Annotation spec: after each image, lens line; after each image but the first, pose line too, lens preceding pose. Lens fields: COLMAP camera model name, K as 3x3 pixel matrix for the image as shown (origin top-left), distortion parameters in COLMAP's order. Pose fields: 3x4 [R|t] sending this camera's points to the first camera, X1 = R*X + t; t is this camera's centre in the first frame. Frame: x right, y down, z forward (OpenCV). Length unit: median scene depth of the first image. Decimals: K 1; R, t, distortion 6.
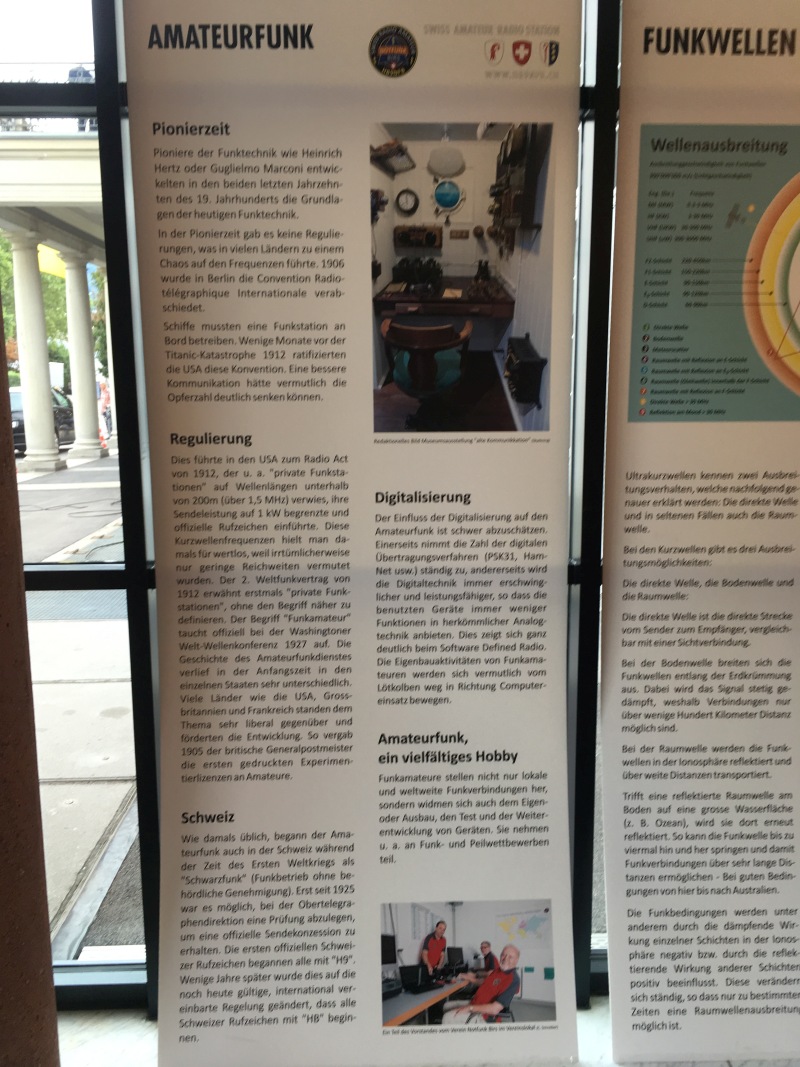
lens RADIAL K [[906.6, 0, 394.3], [0, 906.6, 536.3], [0, 0, 1]] dist [0.063568, -0.105302]
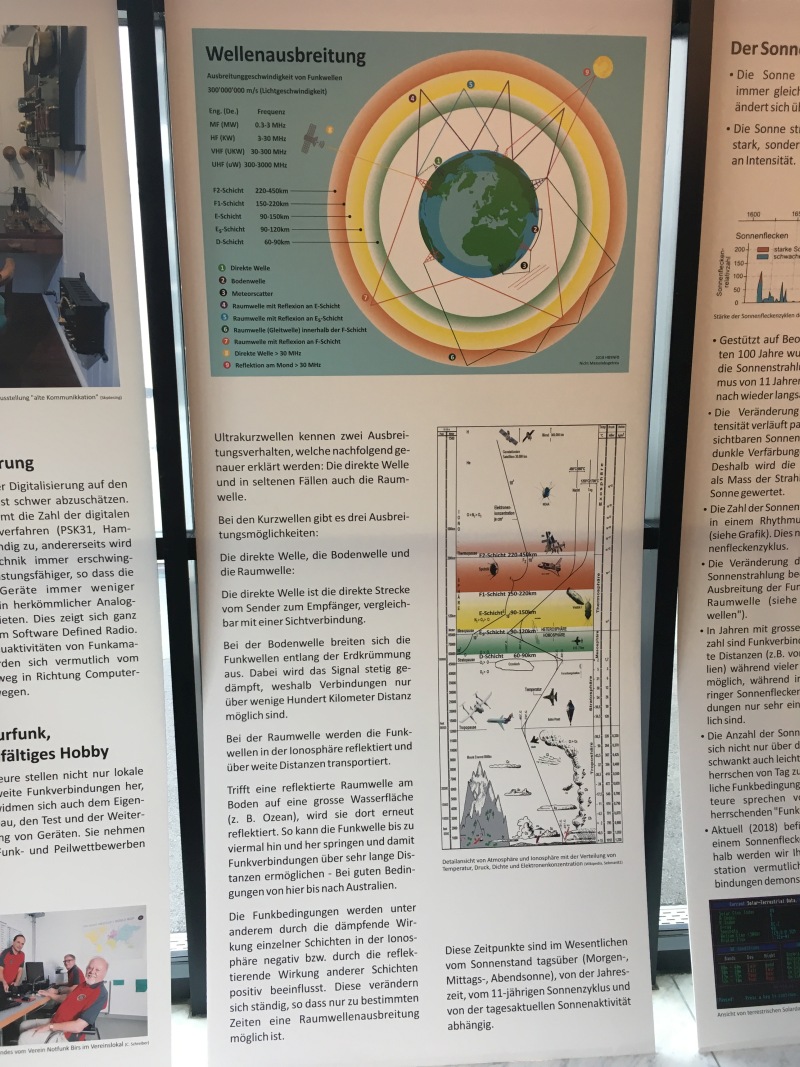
lens RADIAL K [[906.6, 0, 393.2], [0, 906.6, 535.3], [0, 0, 1]] dist [0.063568, -0.105302]
pose [[0.998339, -0.014991, 0.055637, 0.376385], [0.012216, 0.998680, 0.049891, -0.012911], [-0.056311, -0.049129, 0.997204, 0.098604]]
